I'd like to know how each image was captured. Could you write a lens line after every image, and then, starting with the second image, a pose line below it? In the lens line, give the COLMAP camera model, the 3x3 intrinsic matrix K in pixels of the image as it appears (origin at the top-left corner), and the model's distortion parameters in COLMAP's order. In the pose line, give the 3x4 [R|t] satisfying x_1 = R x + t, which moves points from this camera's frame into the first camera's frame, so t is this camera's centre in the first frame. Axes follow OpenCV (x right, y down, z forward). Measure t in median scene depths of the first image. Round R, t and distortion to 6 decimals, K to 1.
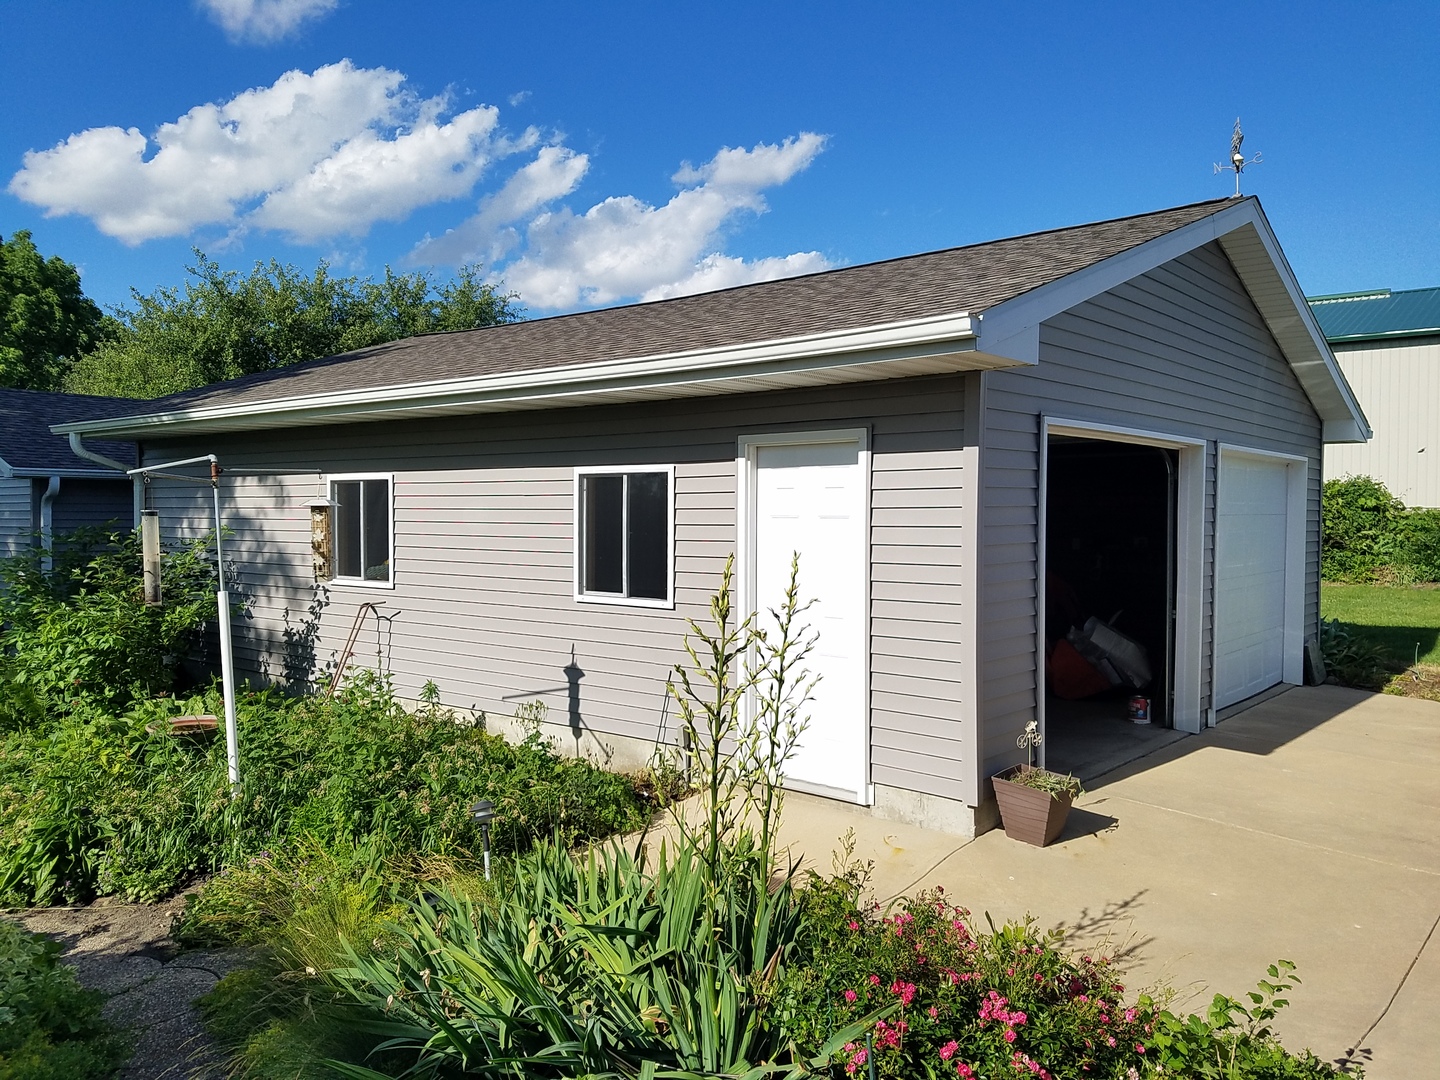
lens RADIAL K [[1109.1, 0, 721.7], [0, 1109.1, 541.7], [0, 0, 1]] dist [0.016014, -0.049084]
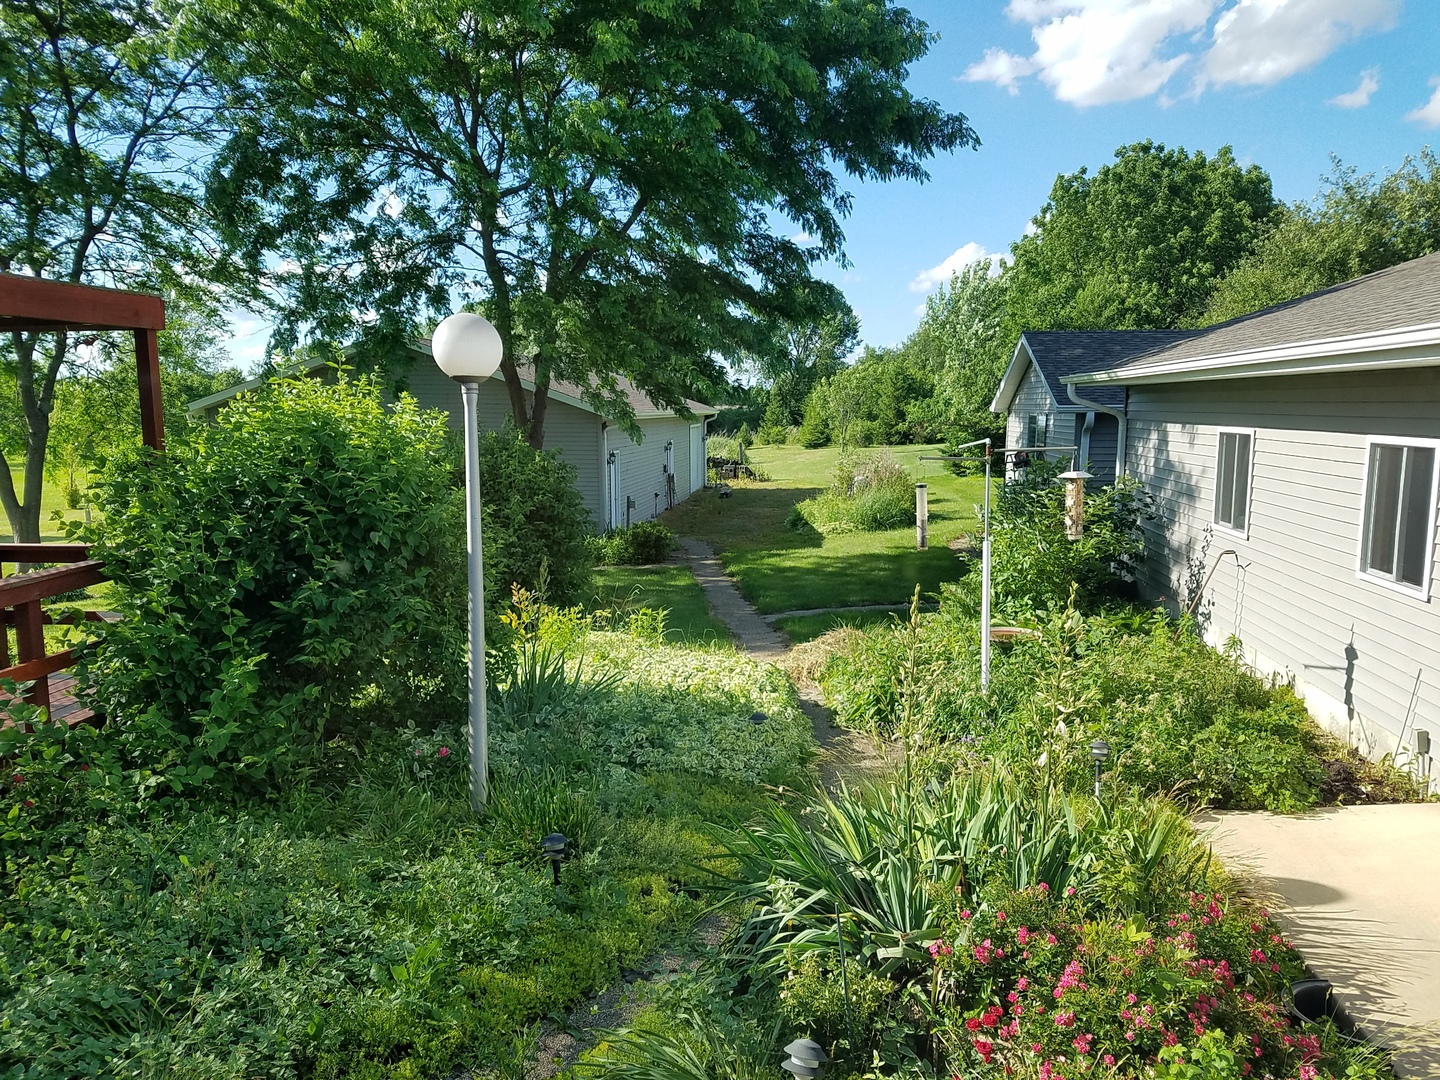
lens RADIAL K [[1109.1, 0, 714.3], [0, 1109.1, 541.9], [0, 0, 1]] dist [0.016014, -0.049084]
pose [[0.528742, 0.095842, -0.843354, 0.332853], [-0.013943, 0.994451, 0.104272, -0.058120], [0.848668, -0.043374, 0.527145, 0.006946]]
